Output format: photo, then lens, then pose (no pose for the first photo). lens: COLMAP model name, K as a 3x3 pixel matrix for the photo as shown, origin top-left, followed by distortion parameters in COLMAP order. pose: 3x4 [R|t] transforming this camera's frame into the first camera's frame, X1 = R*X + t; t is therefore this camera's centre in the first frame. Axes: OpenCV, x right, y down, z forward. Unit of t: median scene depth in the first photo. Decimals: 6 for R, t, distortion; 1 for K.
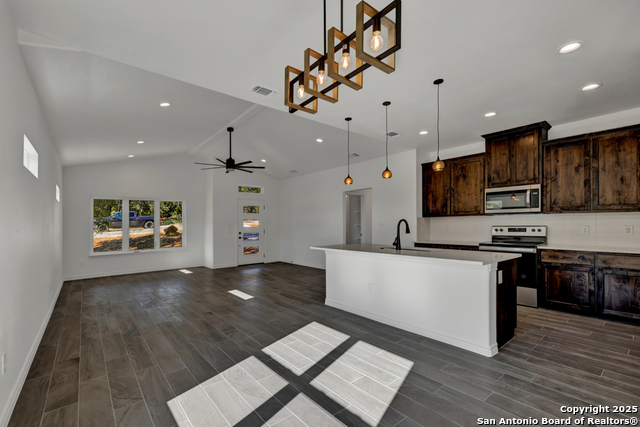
lens RADIAL K [[286.9, 0, 317.2], [0, 286.9, 214.4], [0, 0, 1]] dist [-0.012879, 0.000006]
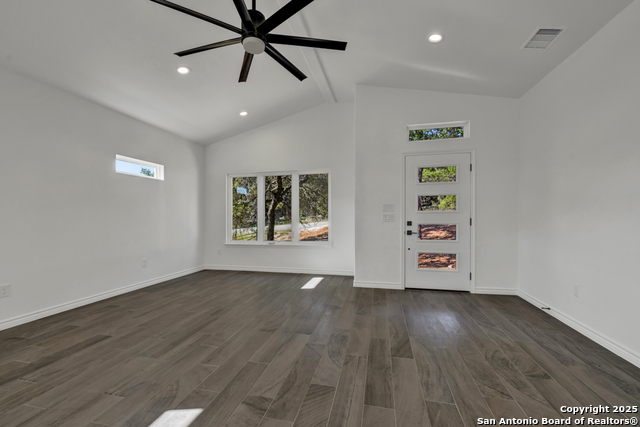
lens RADIAL K [[275.5, 0, 316.2], [0, 275.5, 215.2], [0, 0, 1]] dist [0.002073, 0.000461]
pose [[0.596325, 0.006258, -0.802719, 0.020686], [0.026299, 0.999281, 0.027327, 0.043060], [0.802312, -0.037407, 0.595731, 0.744047]]
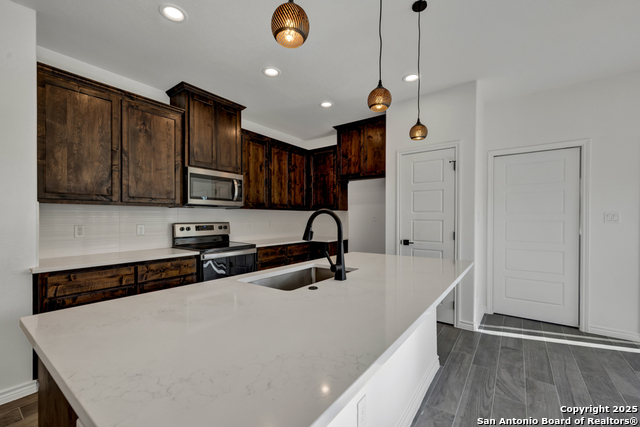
lens RADIAL K [[275.5, 0, 314.5], [0, 275.5, 216.6], [0, 0, 1]] dist [0.002073, 0.000461]
pose [[-0.231314, 0.016366, 0.972741, -0.064828], [-0.029891, 0.999267, -0.023920, 0.022906], [-0.972420, -0.034610, -0.230655, 0.617826]]
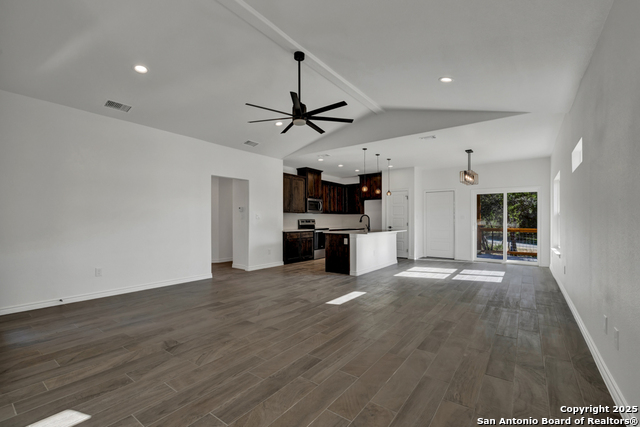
lens RADIAL K [[275.5, 0, 320.7], [0, 275.5, 213.8], [0, 0, 1]] dist [0.002073, 0.000461]
pose [[-0.242906, 0.034150, 0.969449, -0.765336], [-0.030826, 0.998604, -0.042900, 0.055574], [-0.969560, -0.040305, -0.241514, 0.953104]]
